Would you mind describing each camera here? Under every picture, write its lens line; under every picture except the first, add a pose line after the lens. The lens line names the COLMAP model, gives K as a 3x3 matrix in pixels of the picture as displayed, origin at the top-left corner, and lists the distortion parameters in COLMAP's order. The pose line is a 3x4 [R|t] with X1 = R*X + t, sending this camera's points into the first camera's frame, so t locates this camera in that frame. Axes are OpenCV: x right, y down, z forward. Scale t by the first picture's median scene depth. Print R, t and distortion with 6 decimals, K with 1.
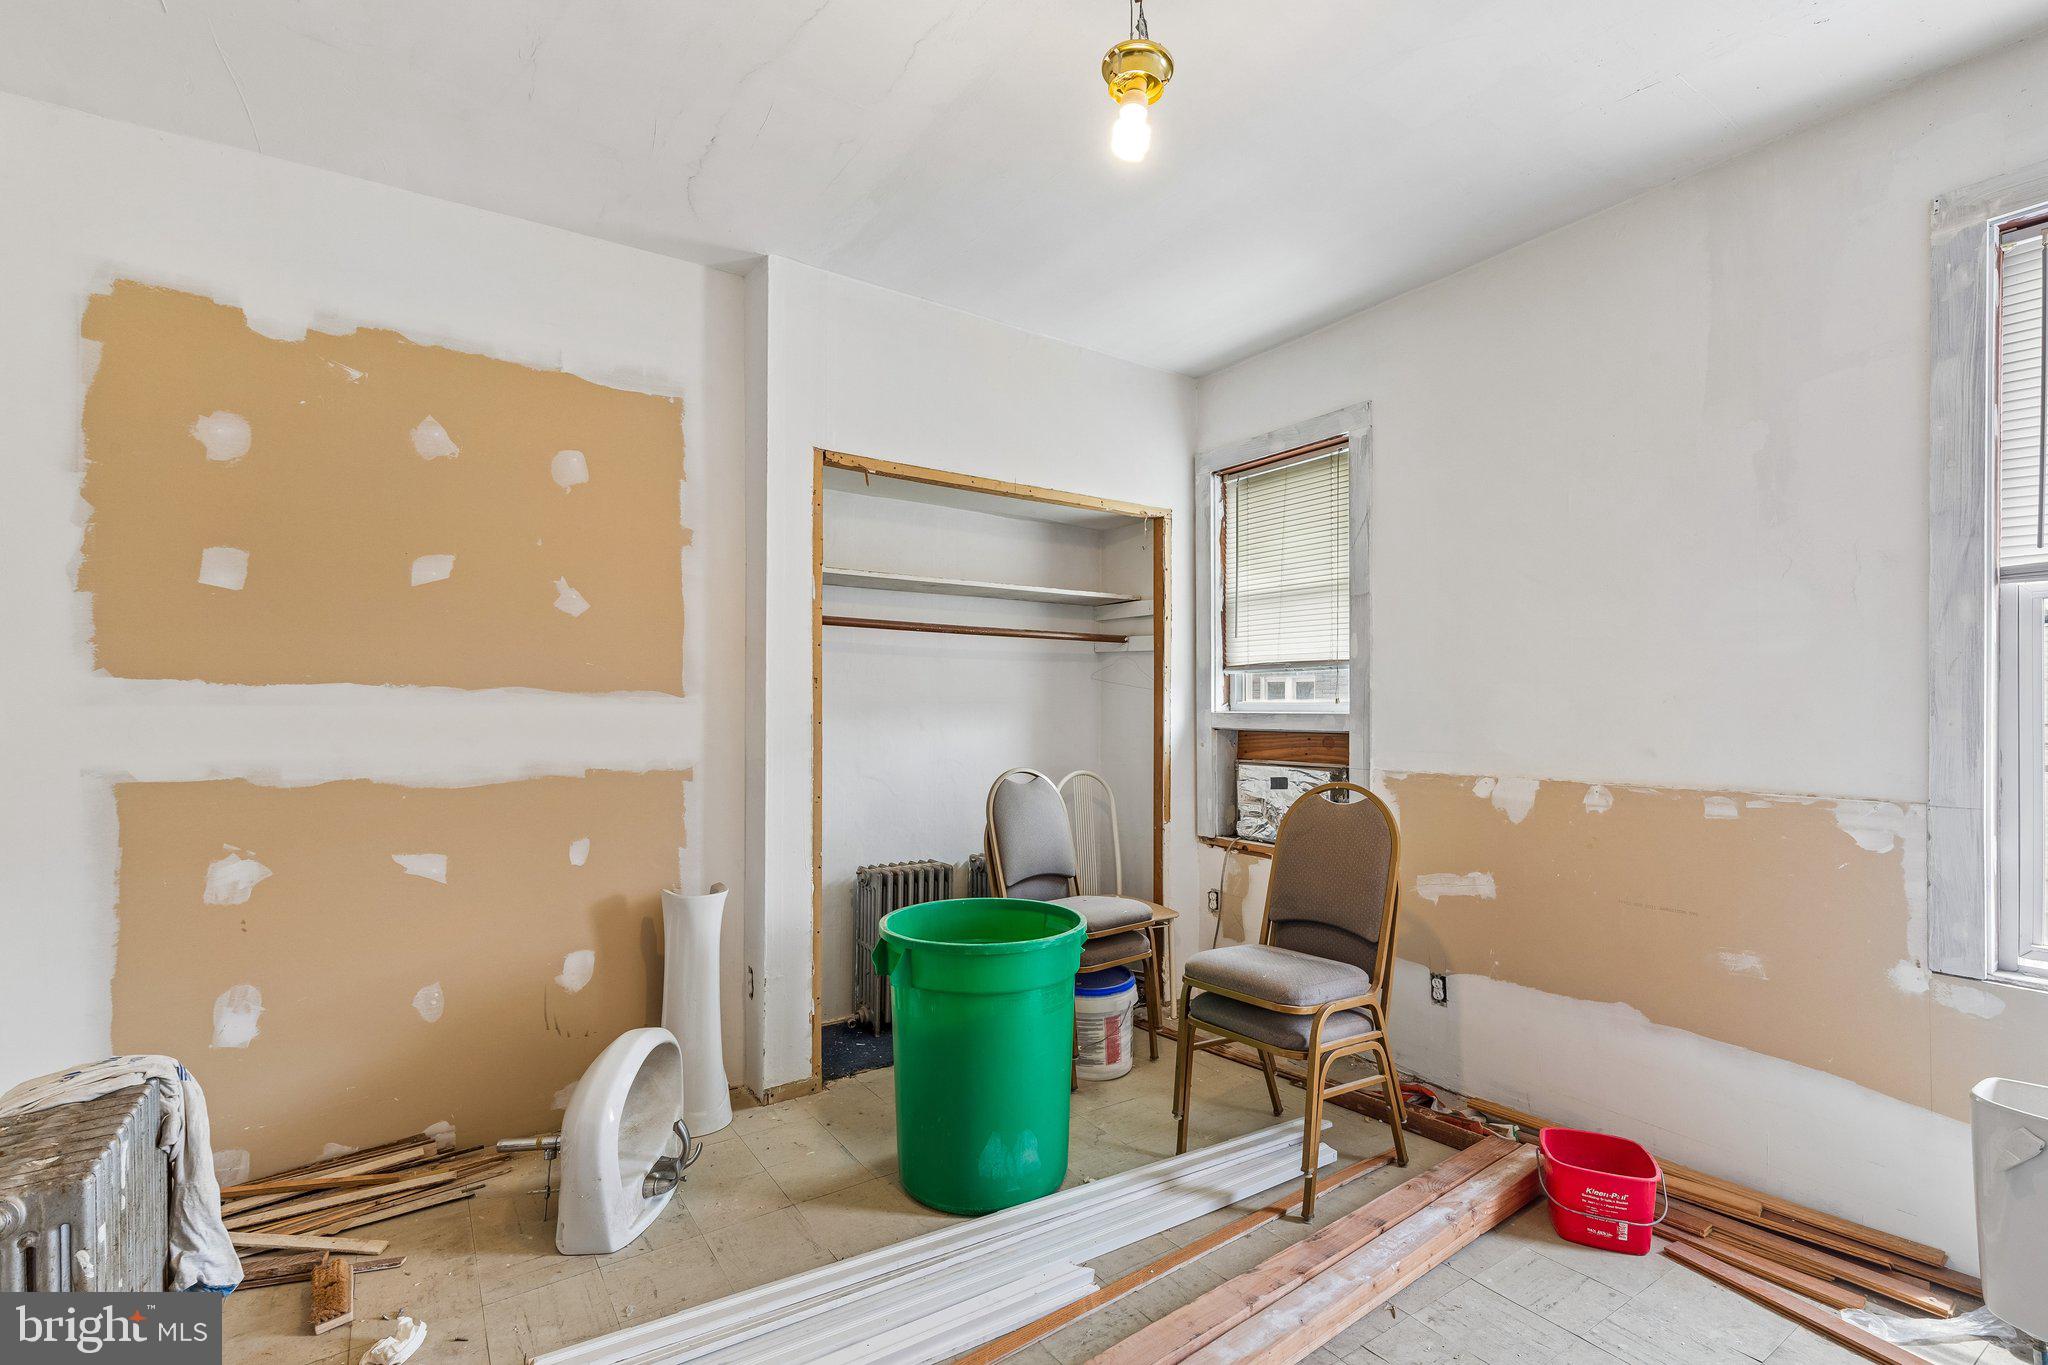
lens RADIAL K [[929.5, 0, 1038.2], [0, 929.5, 701.3], [0, 0, 1]] dist [0.004087, -0.000607]
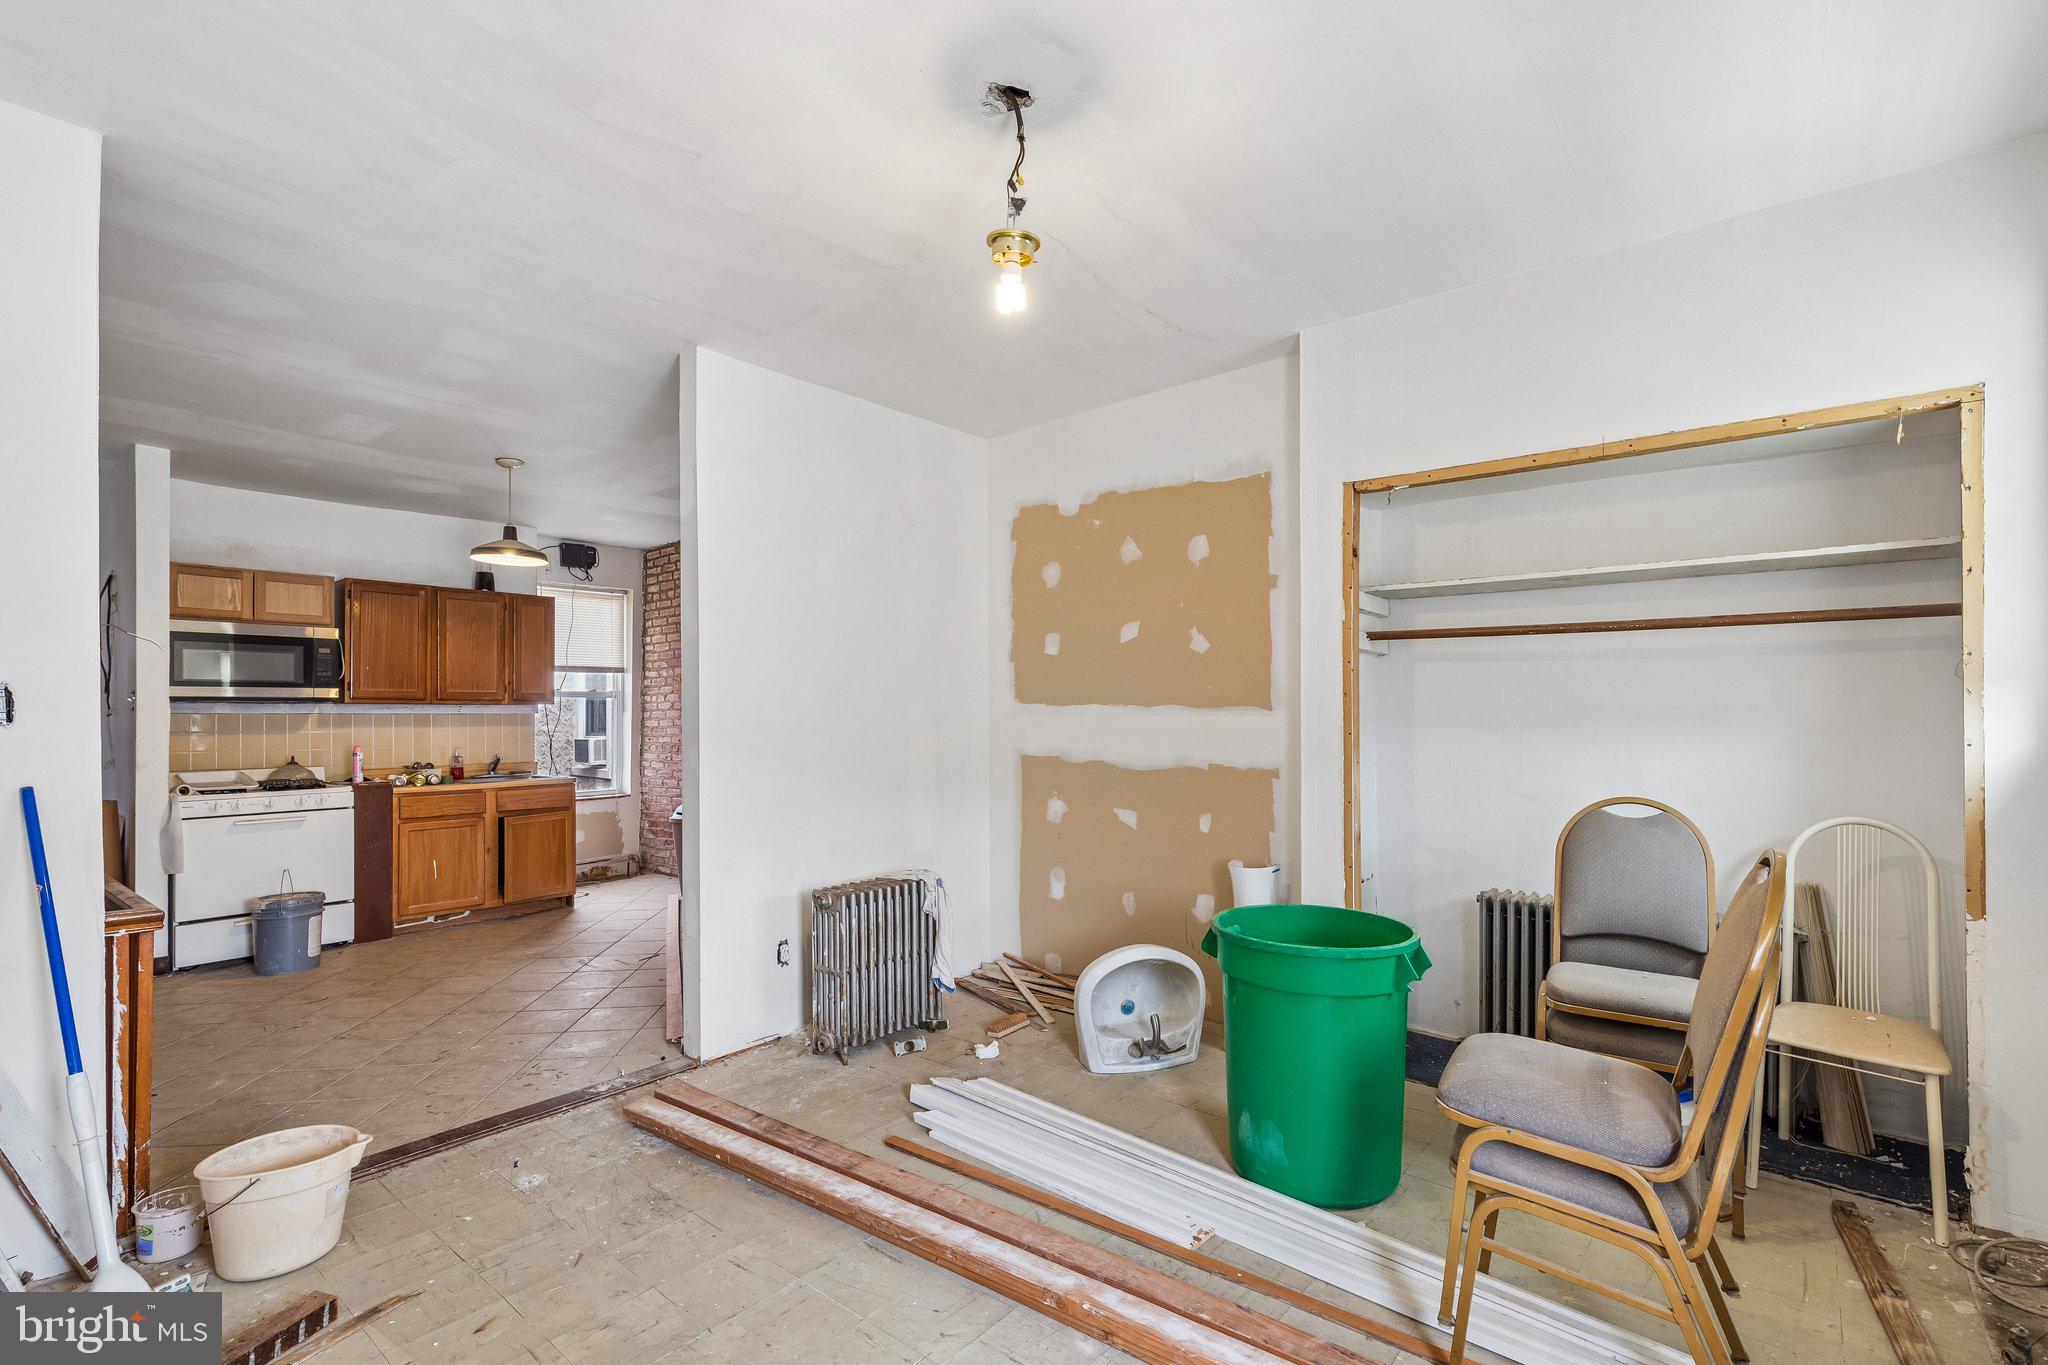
lens RADIAL K [[929.5, 0, 1022.5], [0, 929.5, 700.7], [0, 0, 1]] dist [0.004087, -0.000607]
pose [[0.265128, -0.014342, -0.964107, 0.819945], [0.005281, 0.999896, -0.013422, -0.002984], [0.964199, -0.001533, 0.265176, 0.391718]]
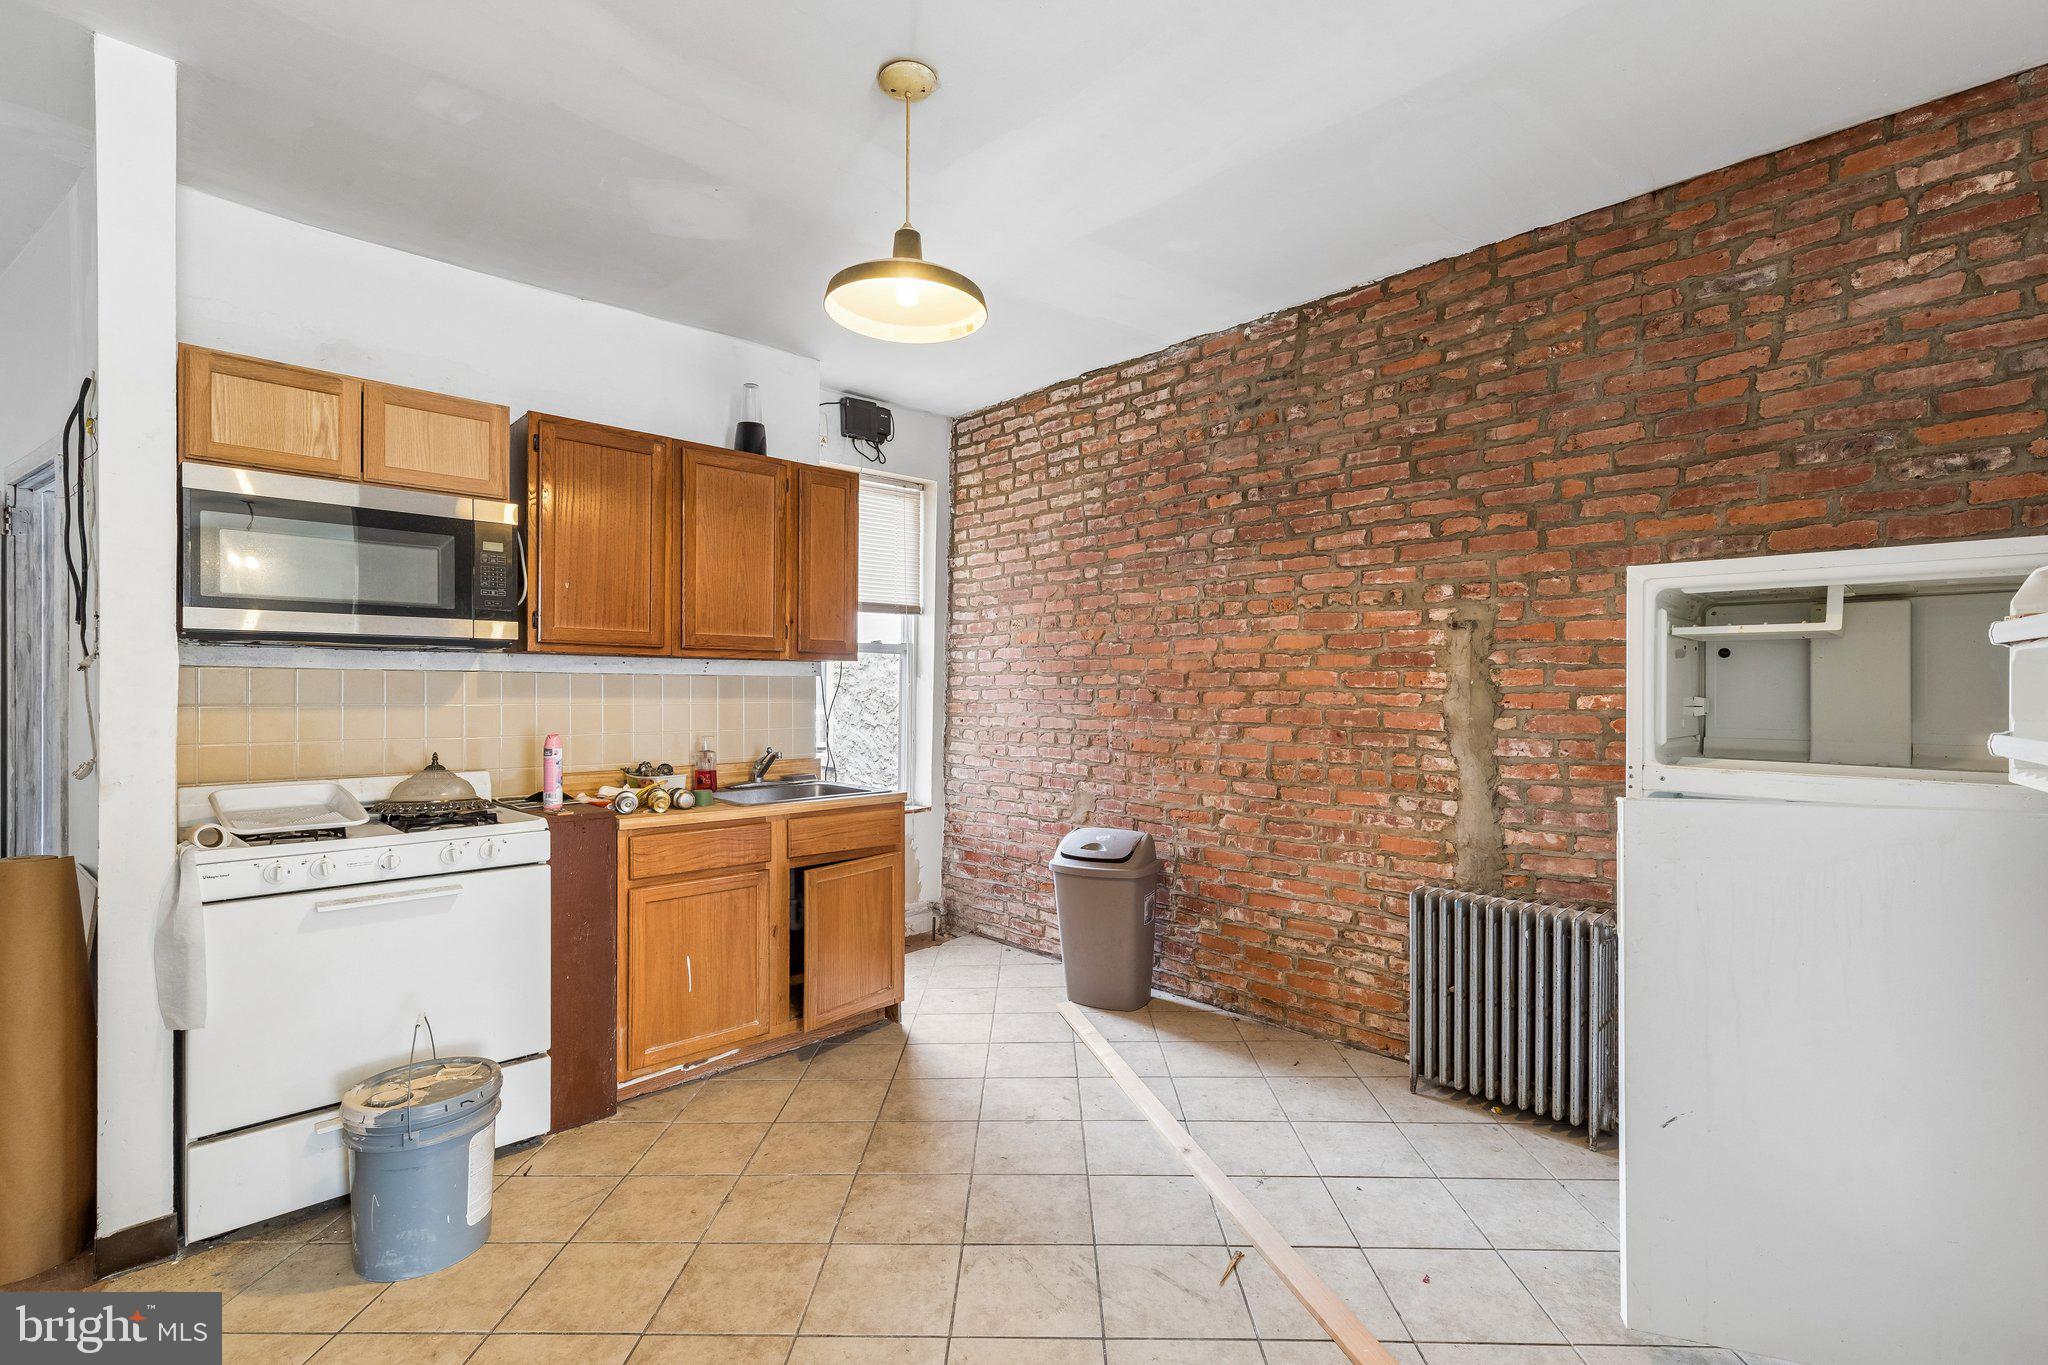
lens RADIAL K [[929.5, 0, 1013.9], [0, 929.5, 688.8], [0, 0, 1]] dist [0.004087, -0.000607]
pose [[0.155355, 0.006127, -0.987840, -0.435705], [-0.006761, 0.999964, 0.005139, 0.000856], [0.987835, 0.005880, 0.155391, -0.128112]]
